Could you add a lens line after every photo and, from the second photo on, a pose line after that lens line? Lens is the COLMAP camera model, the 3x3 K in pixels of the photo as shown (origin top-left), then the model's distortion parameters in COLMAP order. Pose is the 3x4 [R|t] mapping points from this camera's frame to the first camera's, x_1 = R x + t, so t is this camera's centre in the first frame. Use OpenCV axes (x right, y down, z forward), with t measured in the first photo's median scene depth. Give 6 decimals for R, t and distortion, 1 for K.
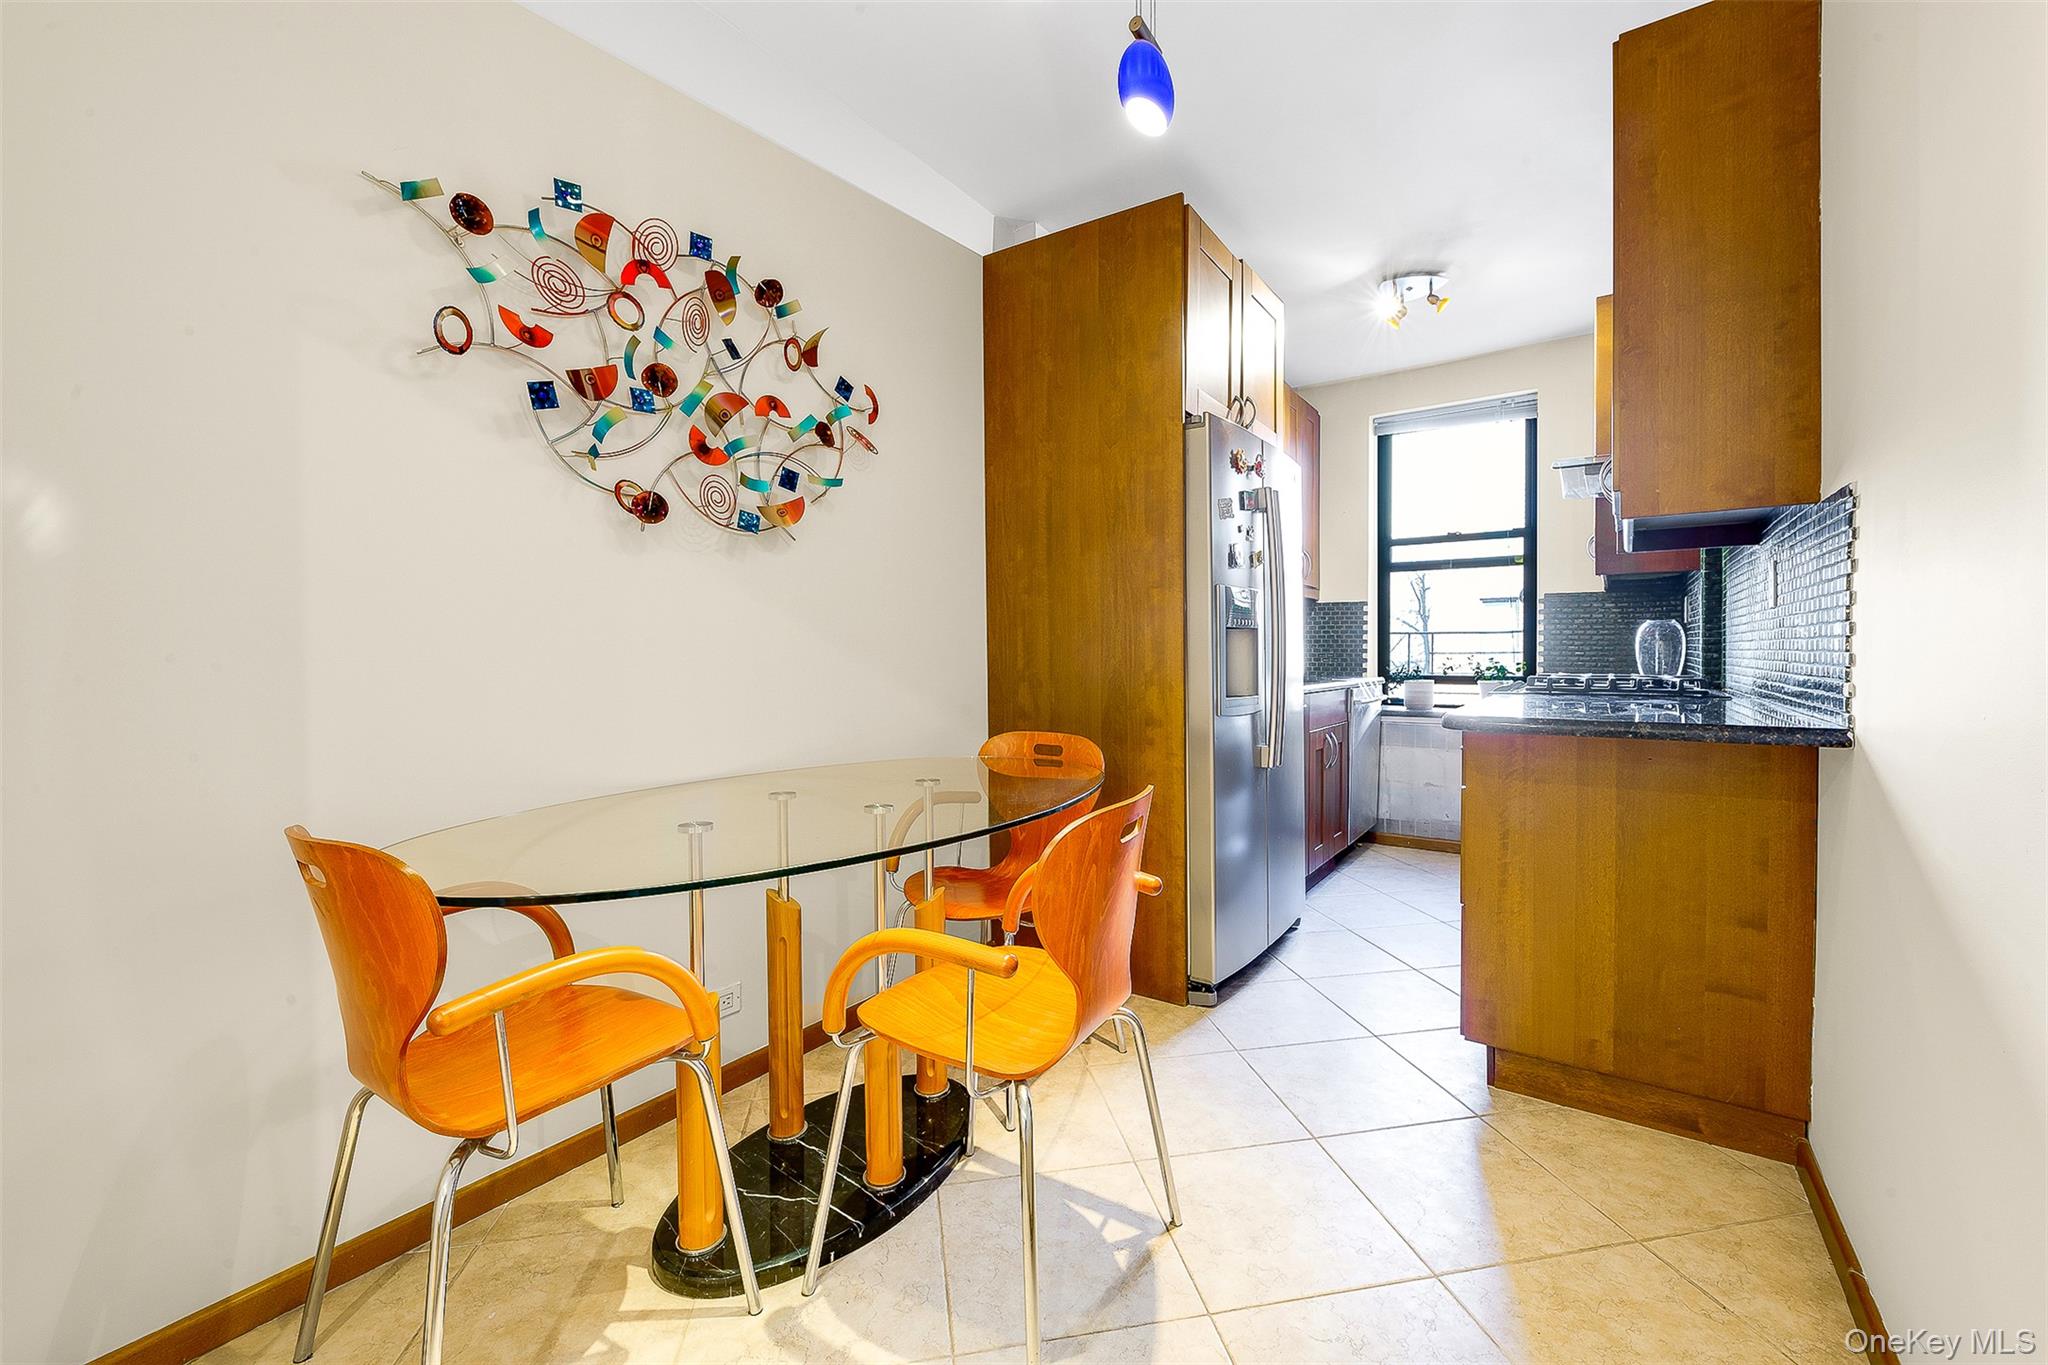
lens RADIAL K [[859.9, 0, 1044.8], [0, 859.9, 672.8], [0, 0, 1]] dist [-0.000299, -0.000331]
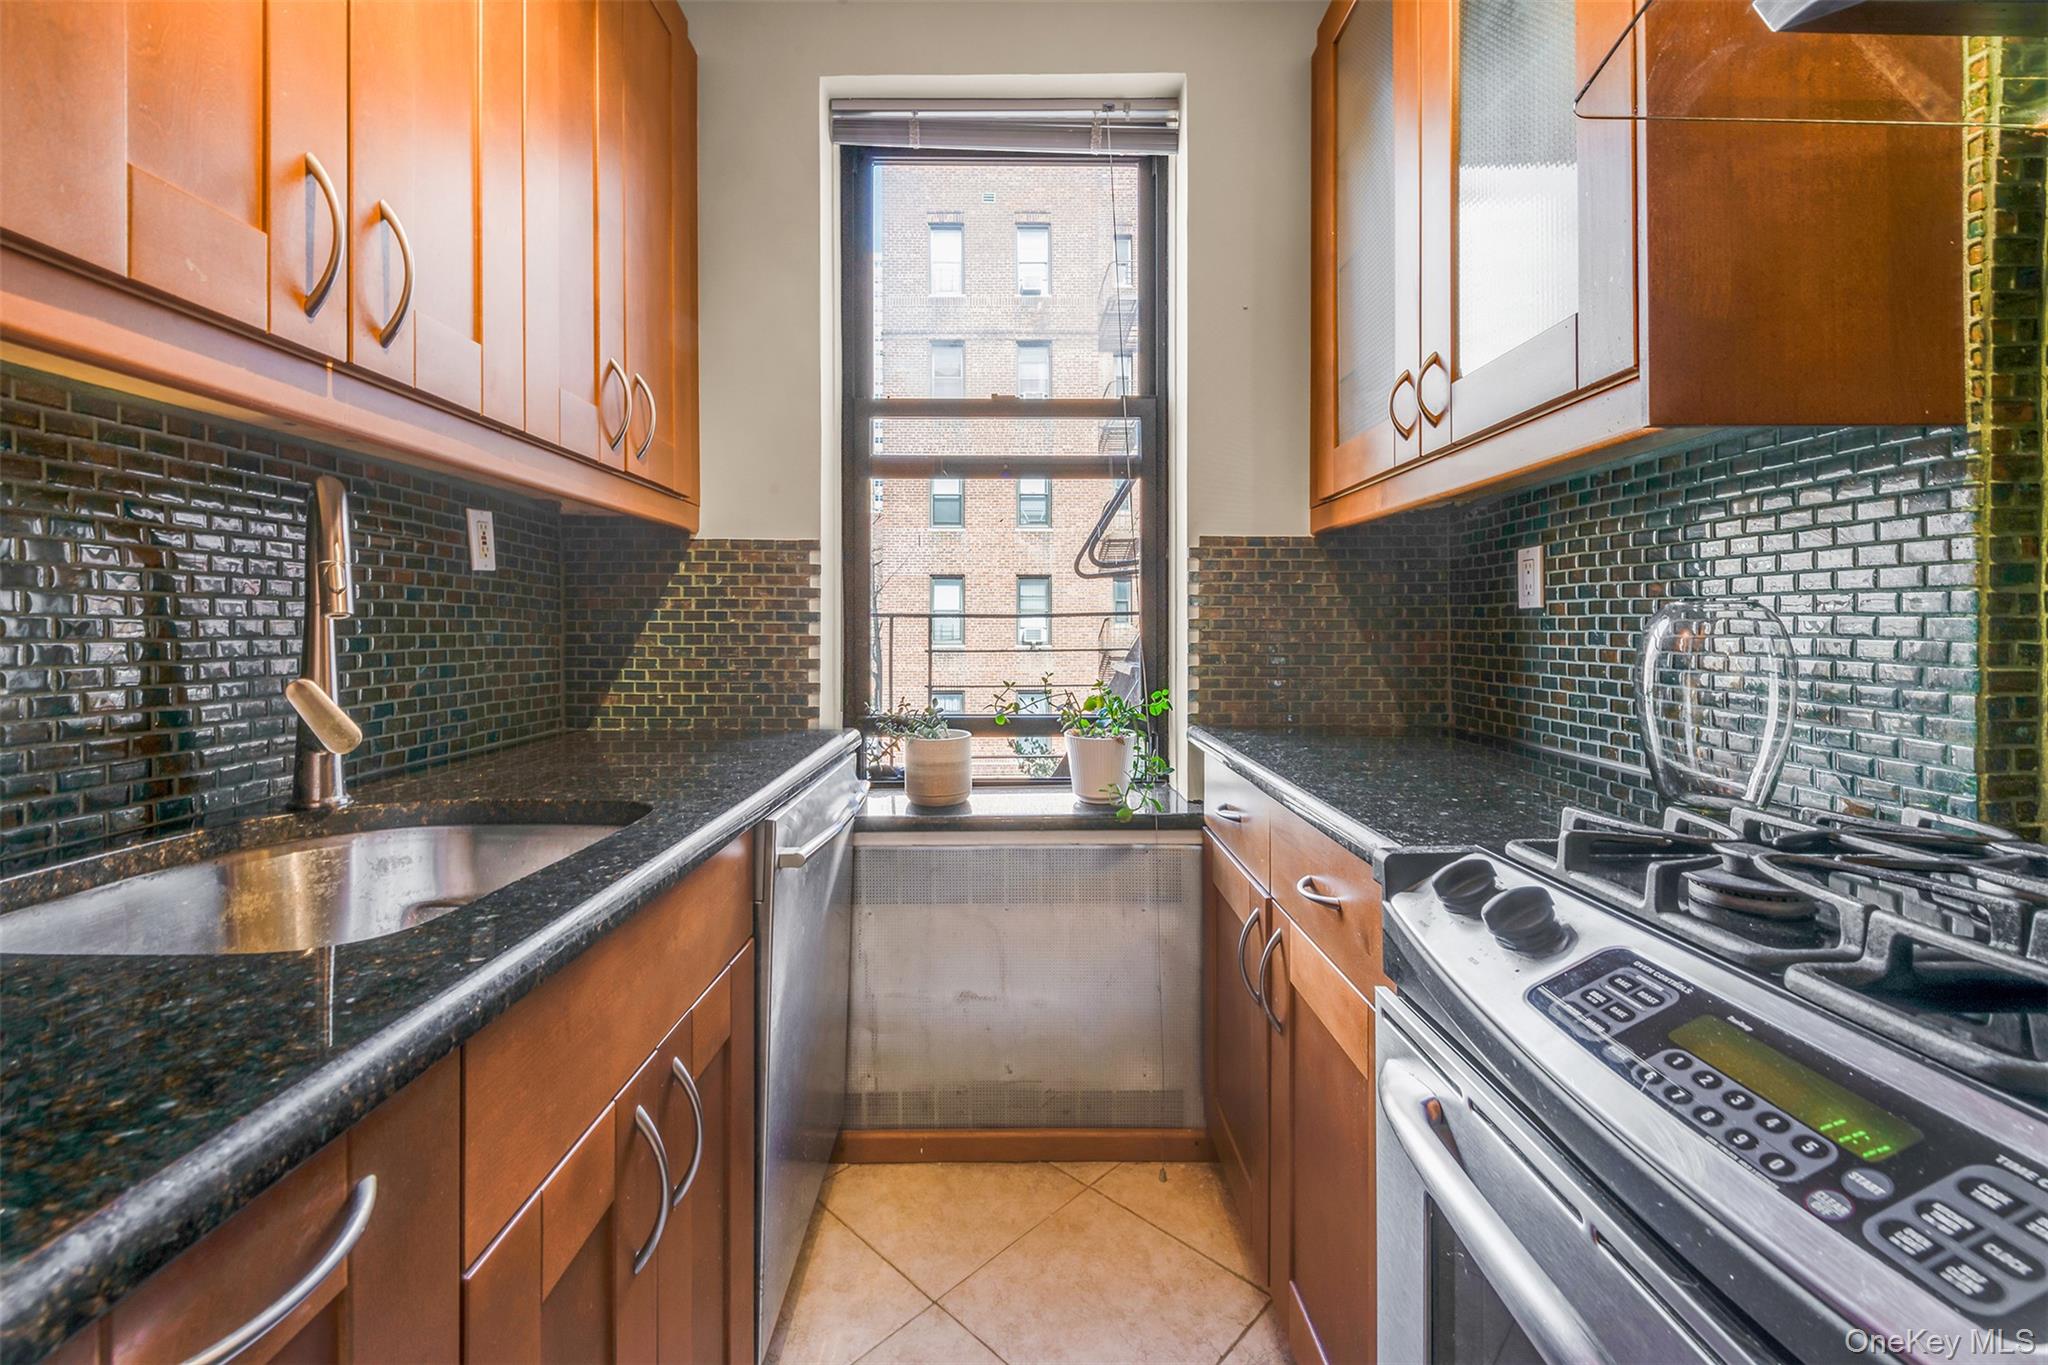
lens RADIAL K [[859.9, 0, 1026.9], [0, 859.9, 626.4], [0, 0, 1]] dist [-0.000299, -0.000331]
pose [[0.825378, 0.006918, 0.564538, 0.236844], [0.009549, 0.999611, -0.026212, -0.031103], [-0.564500, 0.027026, 0.824991, 0.635823]]
